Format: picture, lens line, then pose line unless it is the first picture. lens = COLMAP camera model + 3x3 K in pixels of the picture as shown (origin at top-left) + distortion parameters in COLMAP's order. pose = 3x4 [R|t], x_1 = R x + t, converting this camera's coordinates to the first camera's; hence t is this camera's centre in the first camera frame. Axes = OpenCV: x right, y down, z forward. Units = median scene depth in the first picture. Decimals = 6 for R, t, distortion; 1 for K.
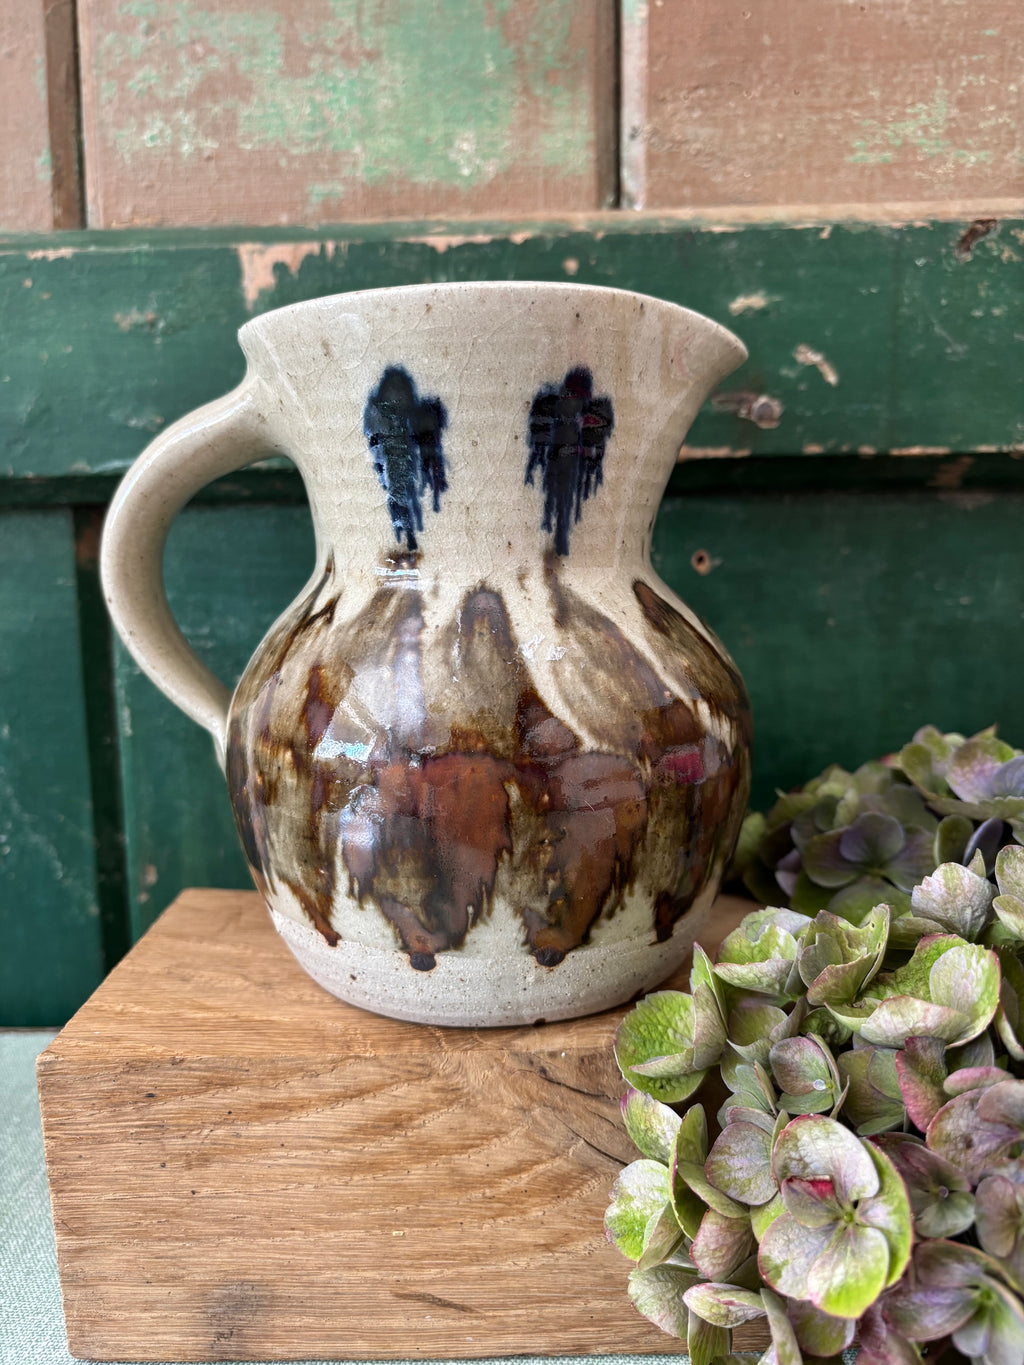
lens RADIAL K [[1021.1, 0, 514.7], [0, 1021.1, 689.7], [0, 0, 1]] dist [-0.033639, 0.058803]
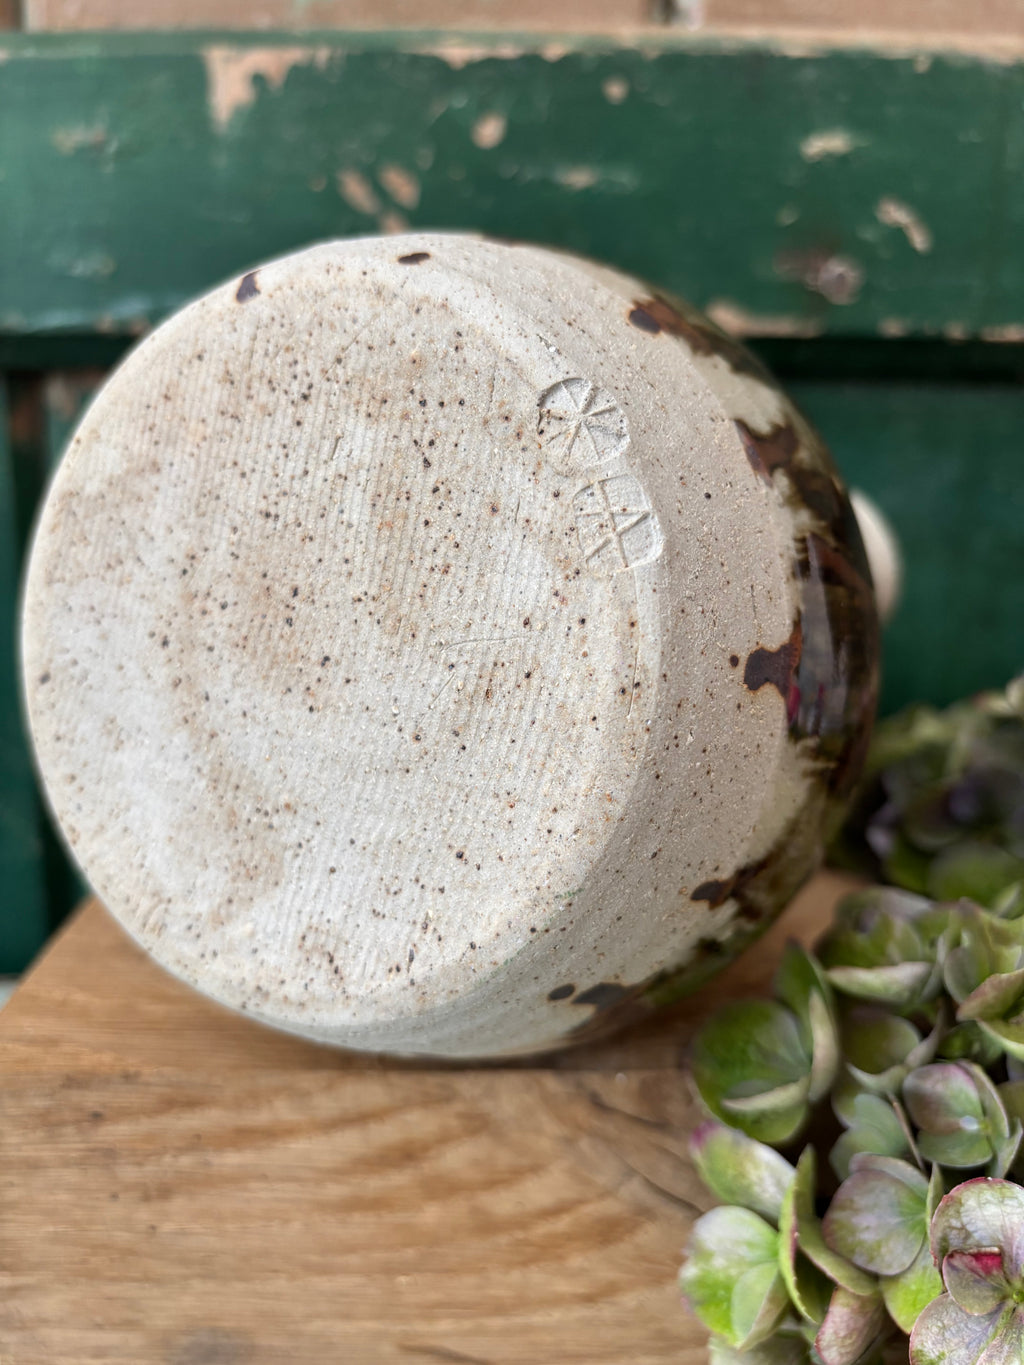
lens RADIAL K [[1054.8, 0, 505.2], [0, 1054.8, 672.7], [0, 0, 1]] dist [-0.035553, -0.005091]
pose [[0.999297, 0.026726, 0.026305, -0.070770], [-0.028637, 0.996759, 0.075179, -0.013091], [-0.024211, -0.075879, 0.996823, 0.208808]]
